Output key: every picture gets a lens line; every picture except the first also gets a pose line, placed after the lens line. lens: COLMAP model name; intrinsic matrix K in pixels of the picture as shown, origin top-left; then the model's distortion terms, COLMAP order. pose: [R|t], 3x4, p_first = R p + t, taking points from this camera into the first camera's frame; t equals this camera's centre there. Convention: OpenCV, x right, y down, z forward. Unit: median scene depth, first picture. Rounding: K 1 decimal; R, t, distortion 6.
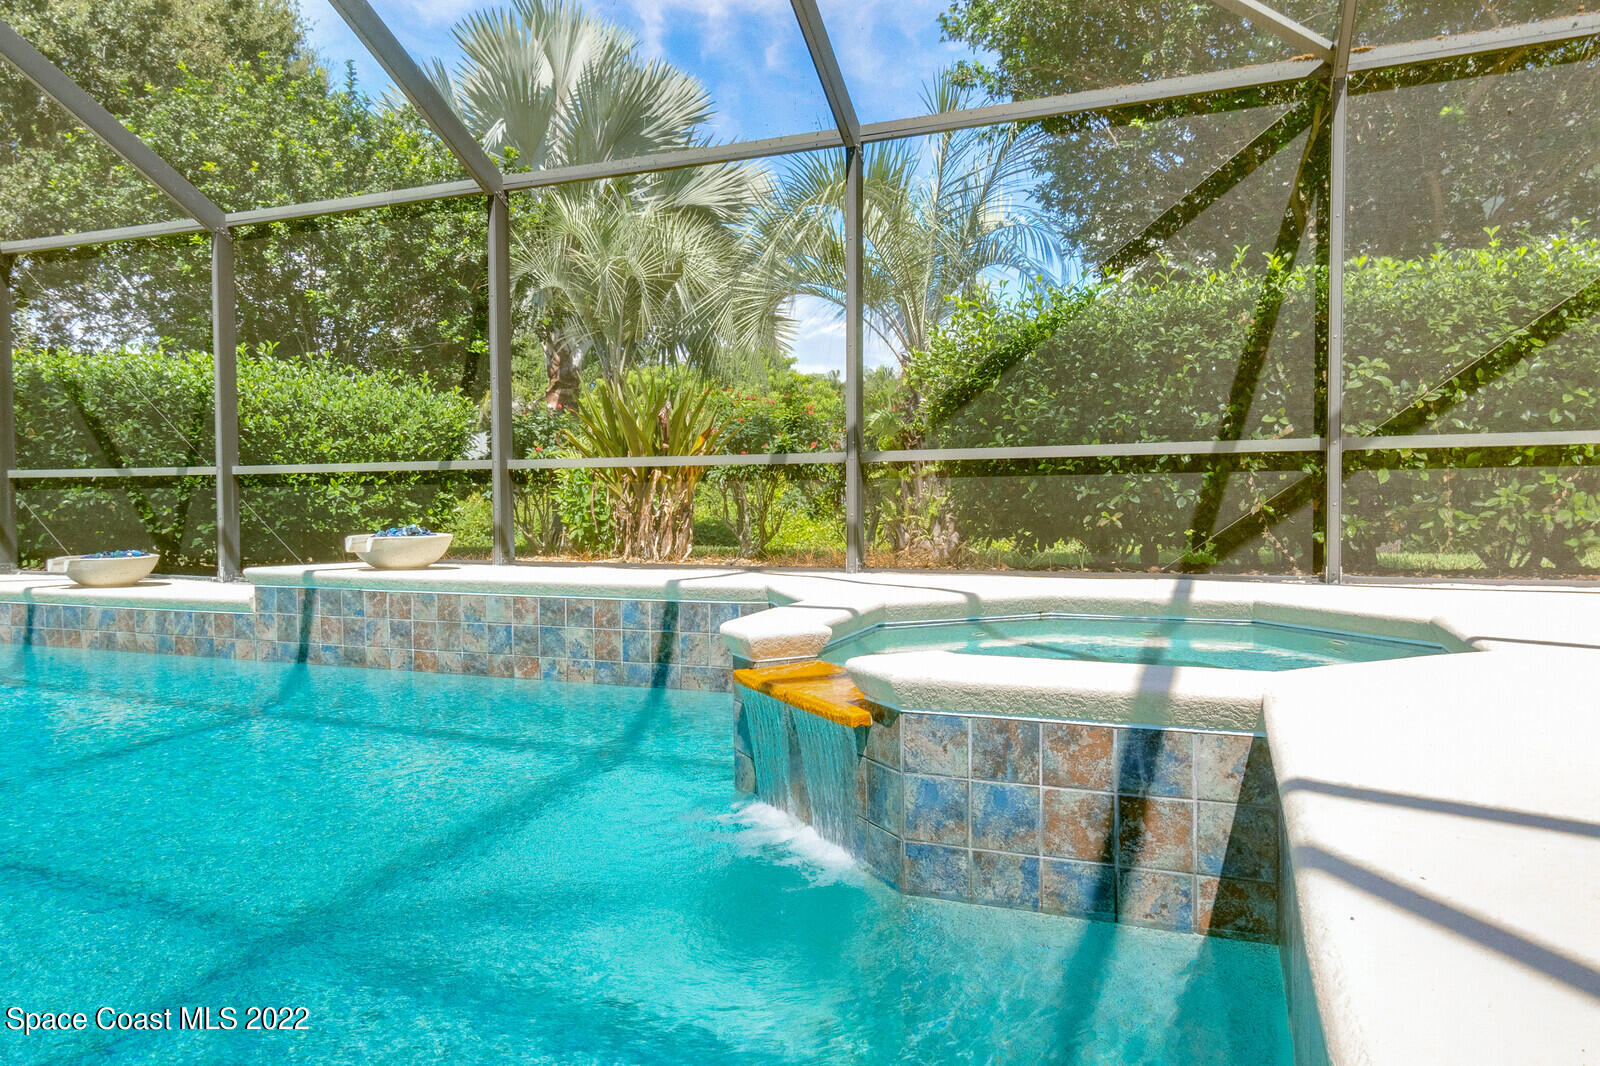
lens RADIAL K [[1067.5, 0, 802.3], [0, 1067.5, 527.8], [0, 0, 1]] dist [0.031810, 0.000467]
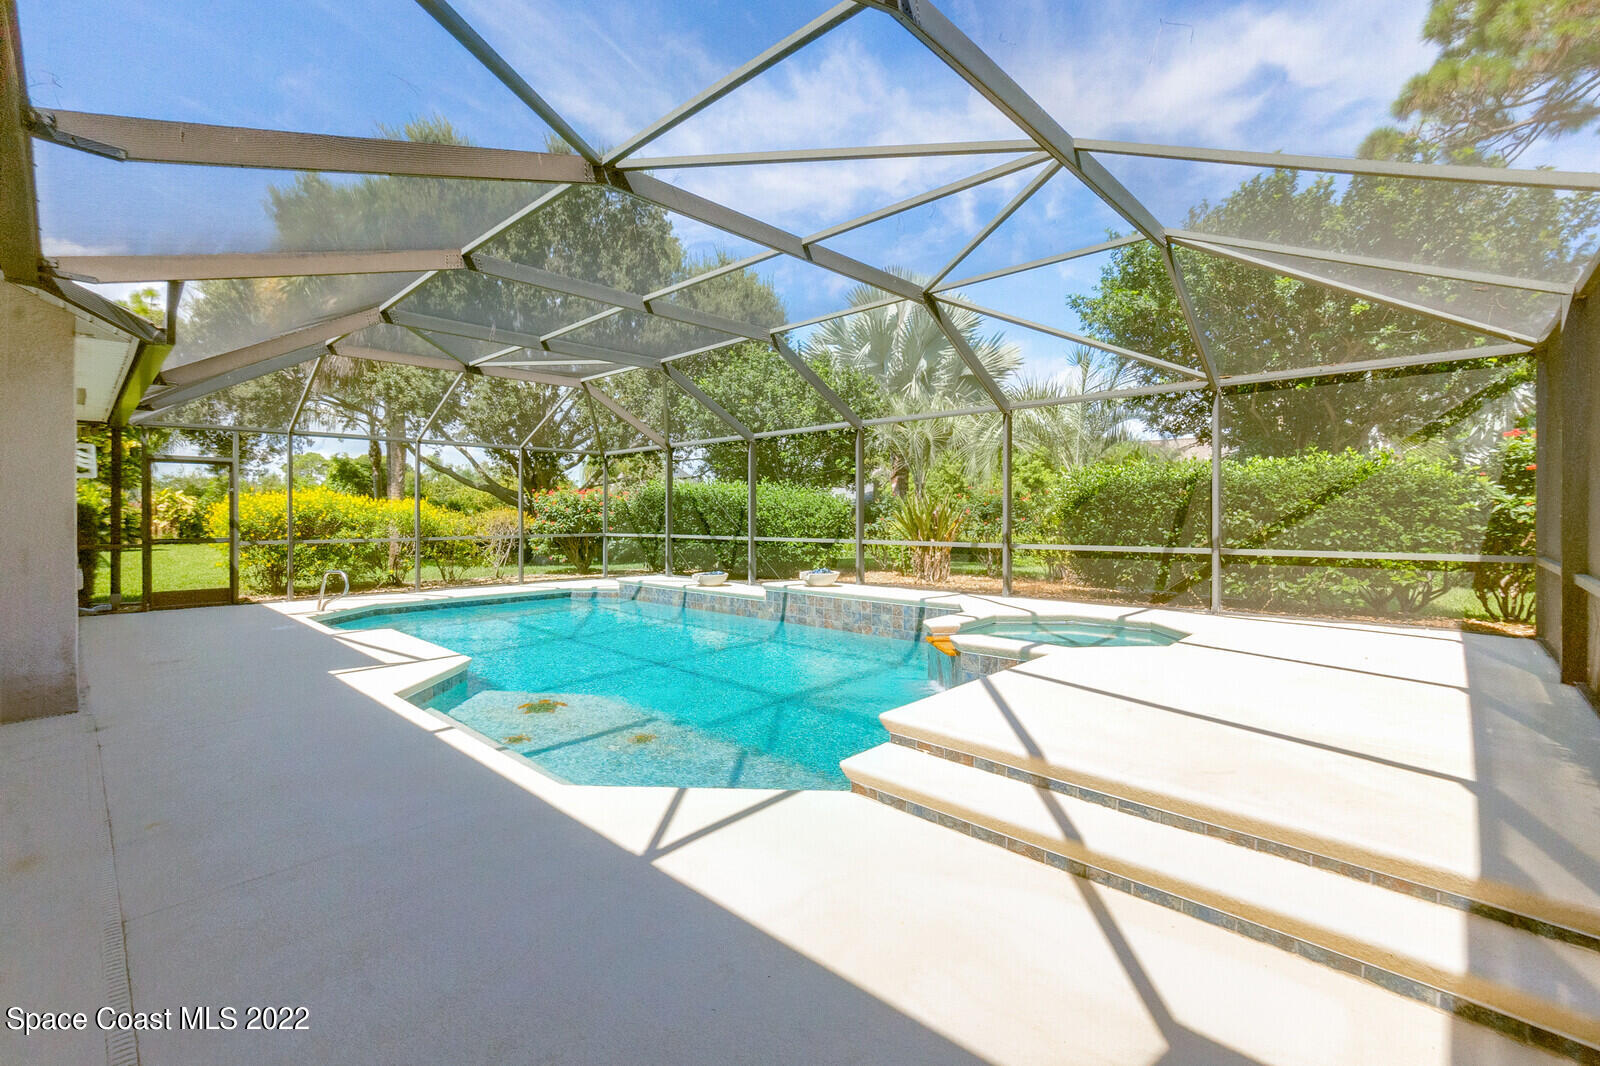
lens RADIAL K [[699.9, 0, 799.9], [0, 699.9, 524.9], [0, 0, 1]] dist [-0.001844, 0.001055]
pose [[0.929521, 0.006882, -0.368705, 0.172583], [-0.012912, 0.999820, -0.013891, -0.077938], [0.368543, 0.017673, 0.929443, -0.505977]]
